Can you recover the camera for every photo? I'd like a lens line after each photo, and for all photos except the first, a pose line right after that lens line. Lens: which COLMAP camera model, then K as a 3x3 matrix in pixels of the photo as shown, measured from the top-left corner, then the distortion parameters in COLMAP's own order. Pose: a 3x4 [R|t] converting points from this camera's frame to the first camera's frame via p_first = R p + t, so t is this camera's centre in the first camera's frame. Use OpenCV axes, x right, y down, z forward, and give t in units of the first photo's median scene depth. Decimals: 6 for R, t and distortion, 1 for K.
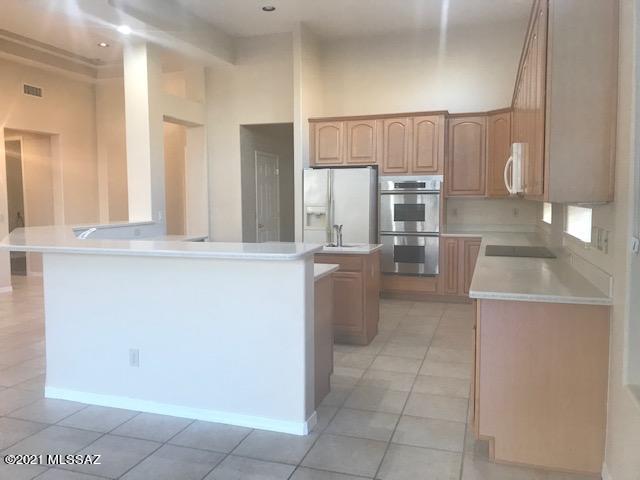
lens RADIAL K [[518.0, 0, 321.0], [0, 518.0, 240.2], [0, 0, 1]] dist [0.029882, -0.050078]
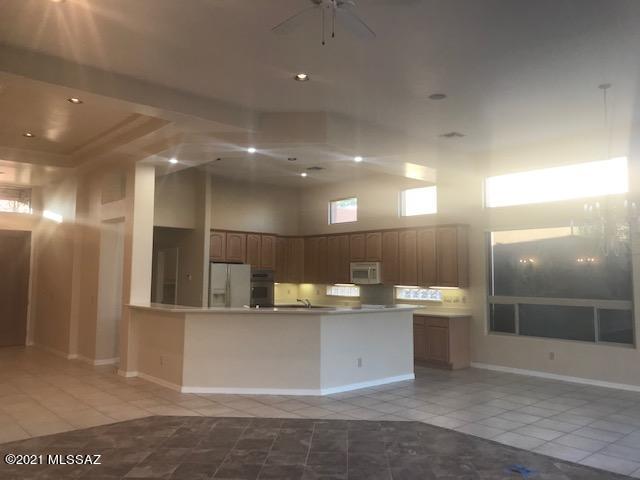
lens RADIAL K [[518.0, 0, 319.4], [0, 518.0, 239.0], [0, 0, 1]] dist [0.029882, -0.050078]
pose [[0.503414, 0.071559, 0.861077, -1.133699], [0.063820, 0.990763, -0.119648, -0.013178], [-0.861685, 0.115187, 0.494198, 0.026015]]
